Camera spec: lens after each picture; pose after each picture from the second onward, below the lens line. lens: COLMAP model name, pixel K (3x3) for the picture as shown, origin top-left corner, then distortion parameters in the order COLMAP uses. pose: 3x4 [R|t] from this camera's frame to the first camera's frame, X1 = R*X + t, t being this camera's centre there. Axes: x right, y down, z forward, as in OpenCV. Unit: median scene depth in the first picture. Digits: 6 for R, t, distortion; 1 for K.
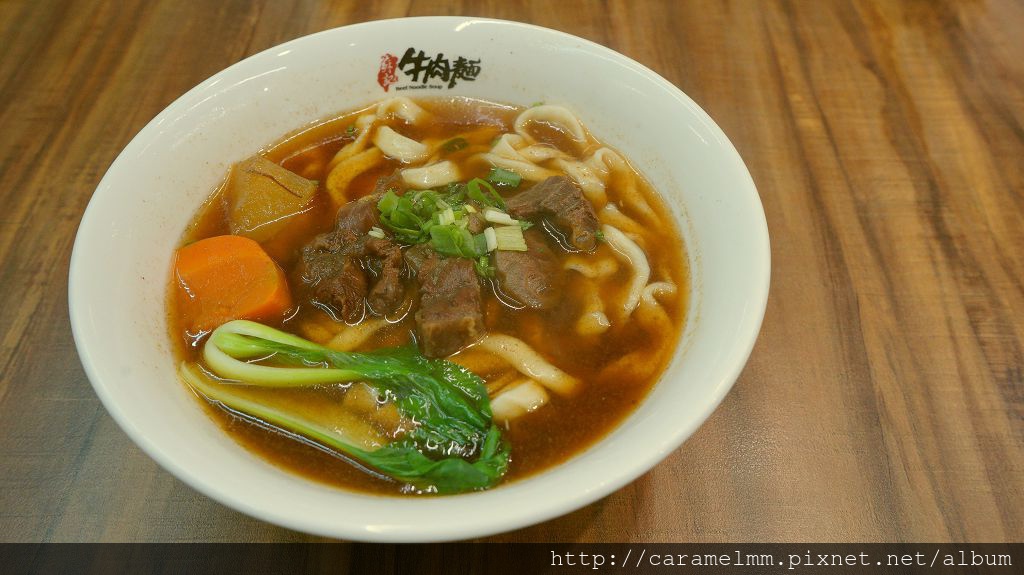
lens RADIAL K [[817.0, 0, 517.0], [0, 817.0, 289.8], [0, 0, 1]] dist [0.000204, 0.010047]
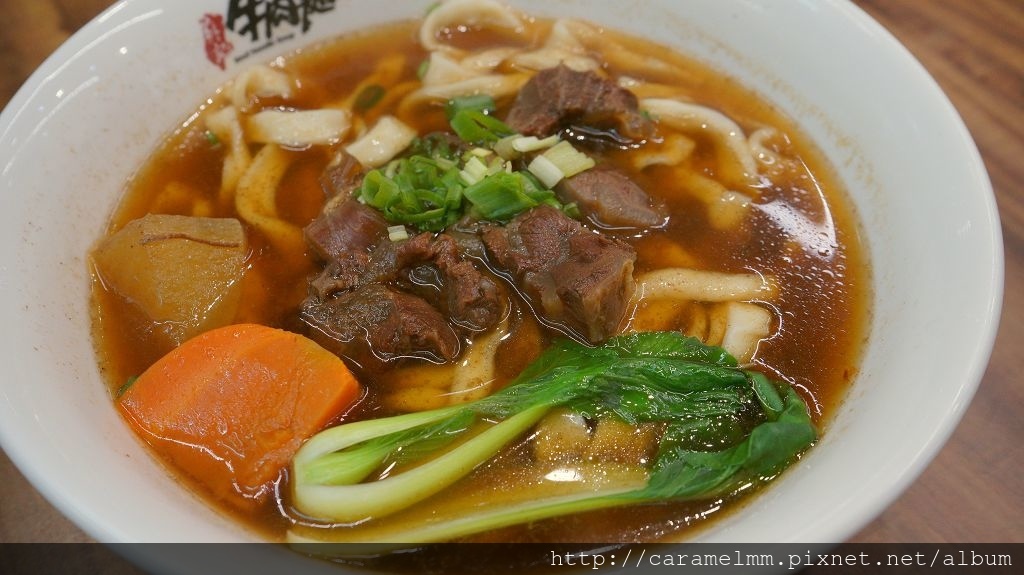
lens RADIAL K [[1064.0, 0, 508.1], [0, 1064.0, 290.1], [0, 0, 1]] dist [0.014276, 0.000000]
pose [[0.818324, -0.440247, 0.369496, -0.380314], [0.452257, 0.889951, 0.058742, -0.034041], [-0.354695, 0.119037, 0.927374, 0.153464]]
